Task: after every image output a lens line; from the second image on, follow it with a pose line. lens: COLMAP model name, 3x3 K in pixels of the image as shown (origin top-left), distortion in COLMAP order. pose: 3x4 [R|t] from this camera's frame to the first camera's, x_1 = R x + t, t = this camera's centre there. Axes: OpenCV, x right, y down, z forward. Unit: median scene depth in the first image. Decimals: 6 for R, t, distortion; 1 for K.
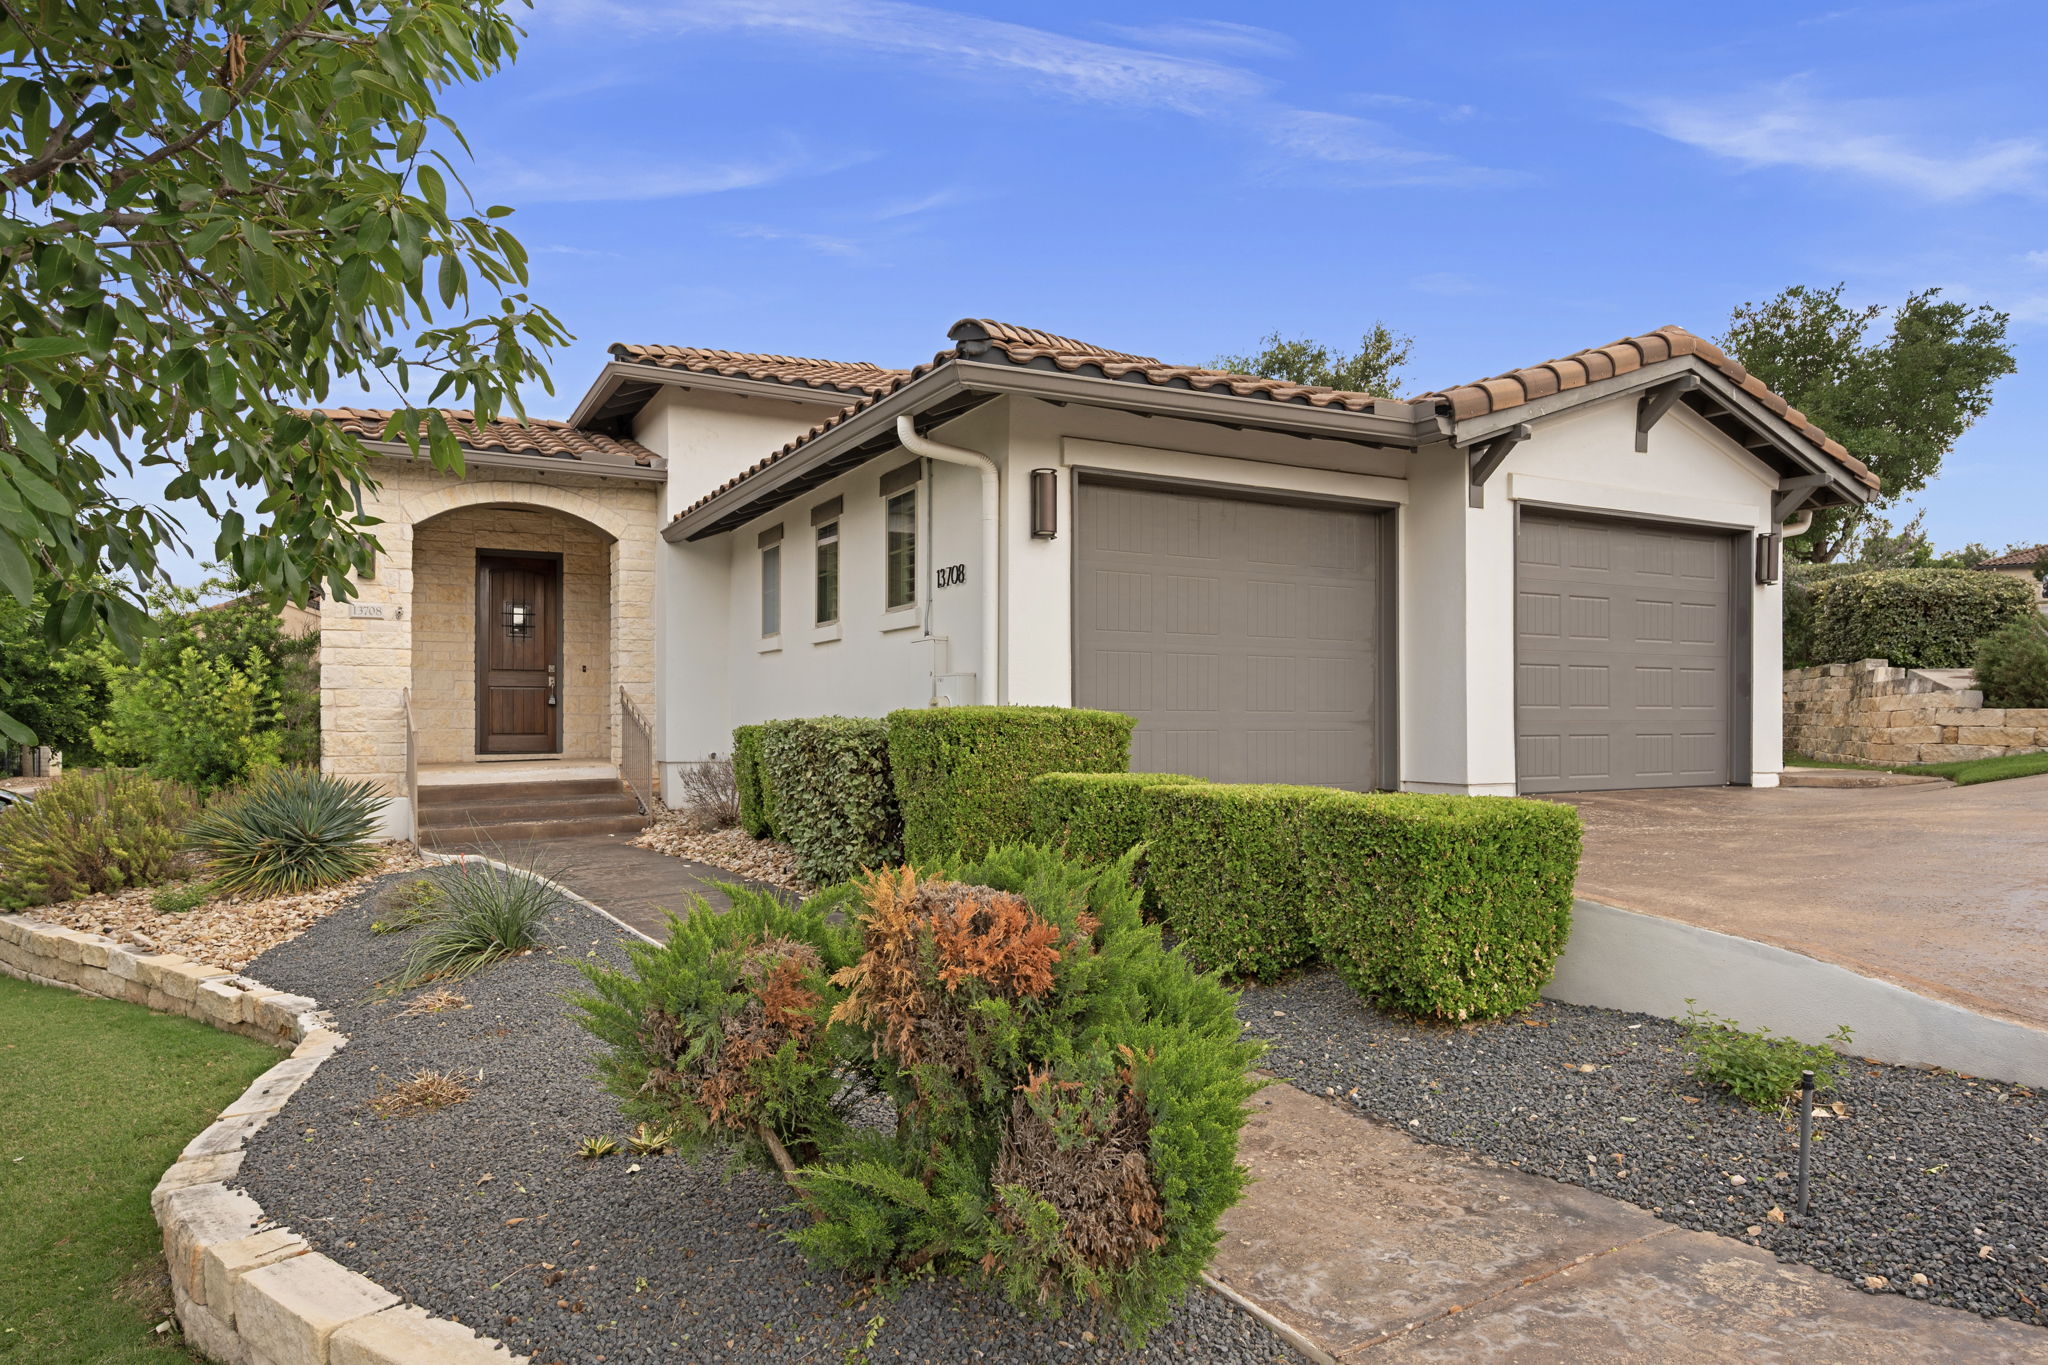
lens RADIAL K [[1115.4, 0, 1016.1], [0, 1115.4, 701.3], [0, 0, 1]] dist [-0.001505, 0.000048]
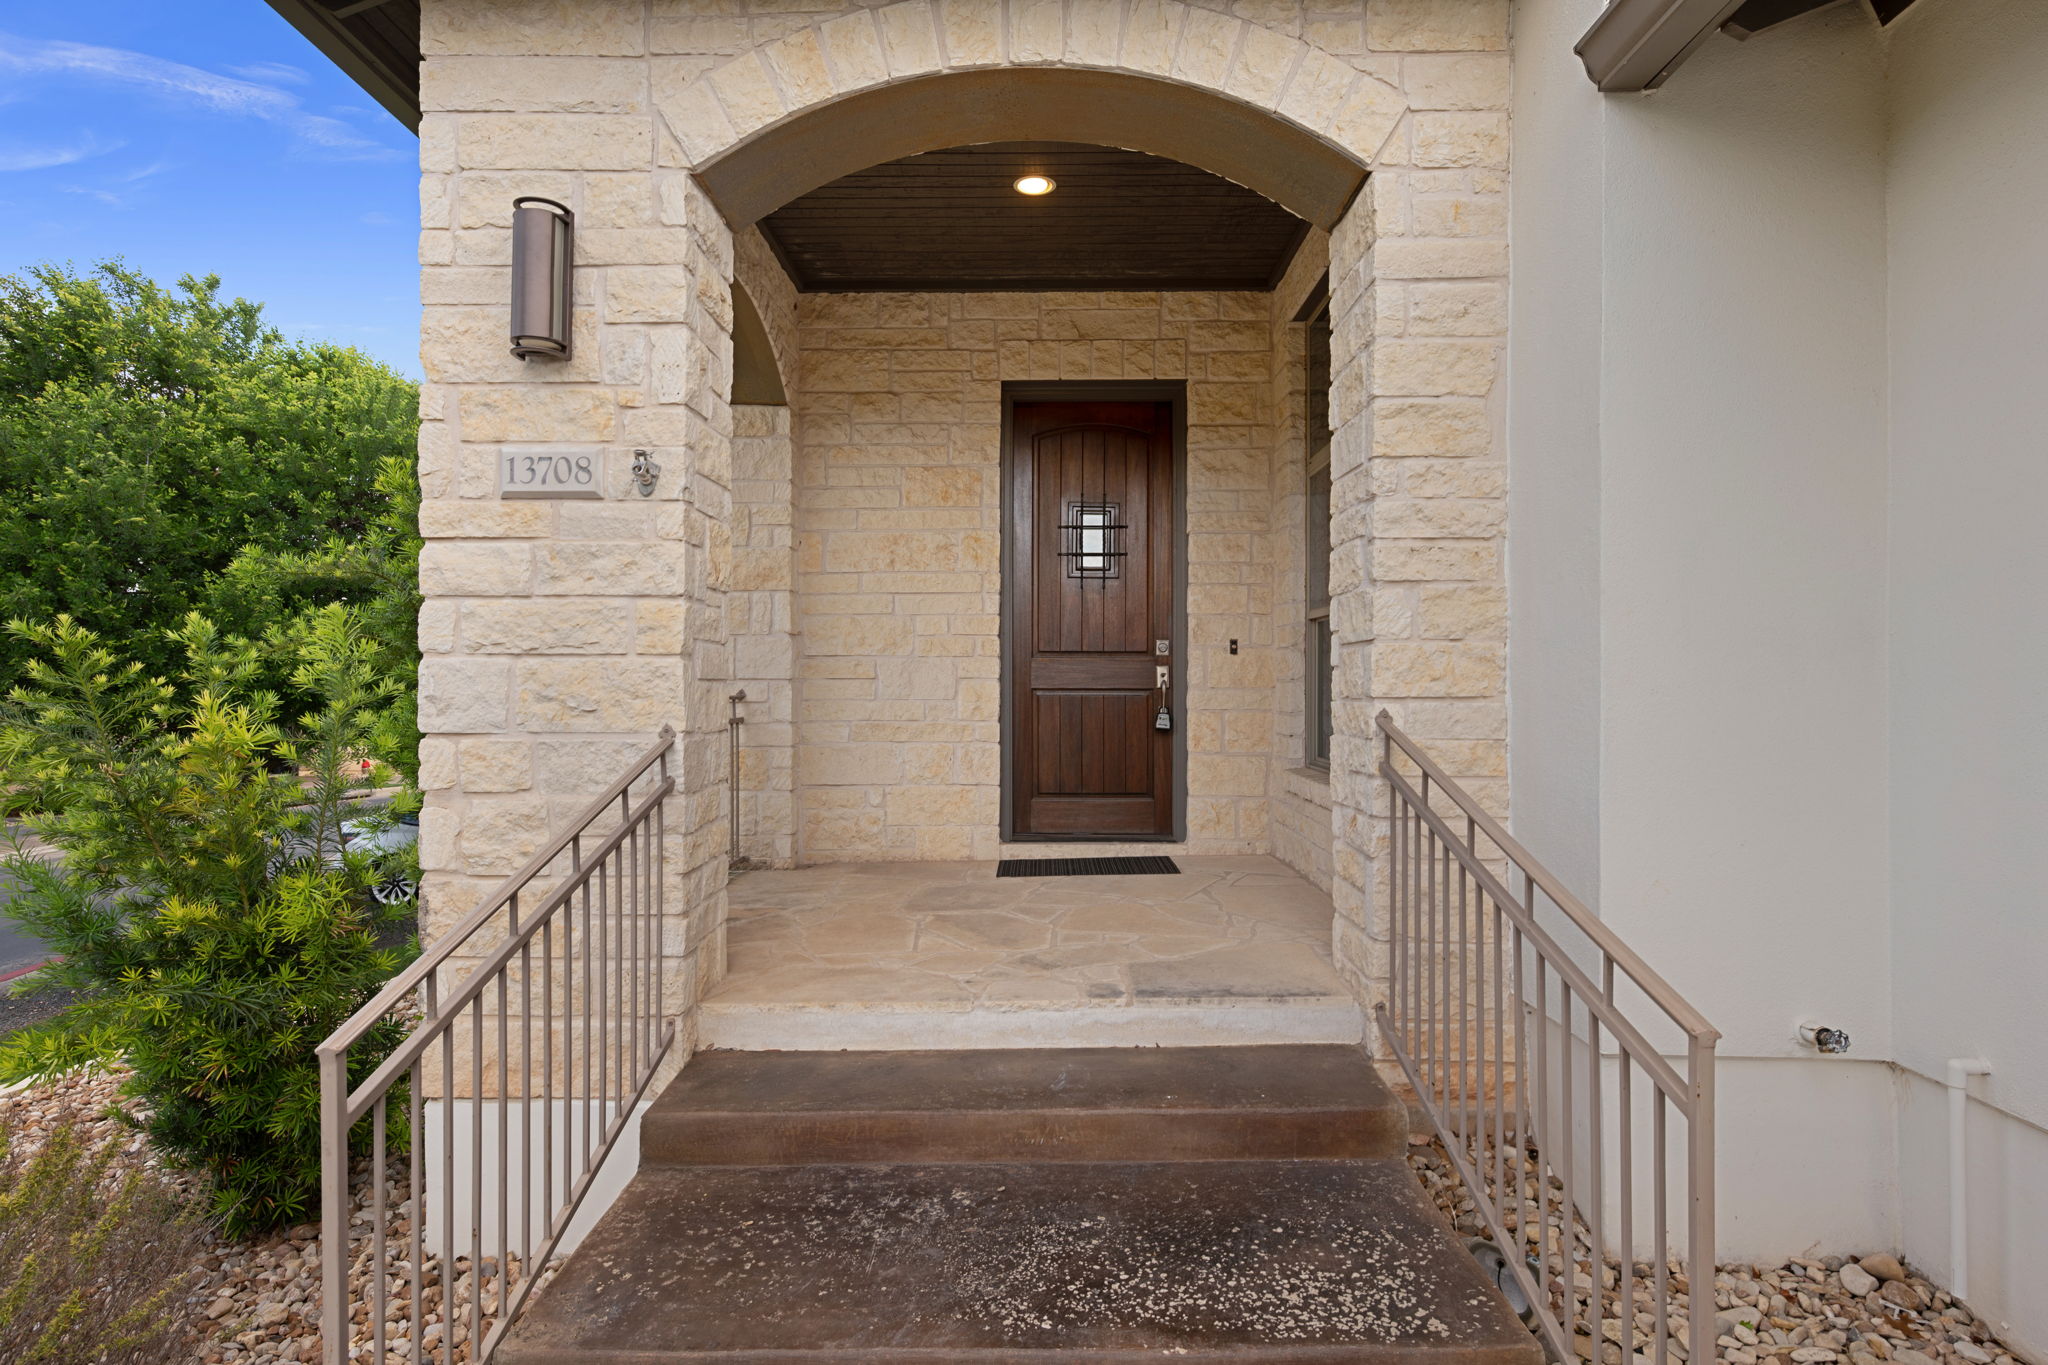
lens RADIAL K [[799.3, 0, 1022.3], [0, 799.3, 680.9], [0, 0, 1]] dist [-0.001957, -0.000175]
pose [[0.823950, 0.007849, -0.566608, -0.291830], [0.004778, 0.999772, 0.020799, -0.023664], [0.566642, -0.019845, 0.823725, 0.729925]]
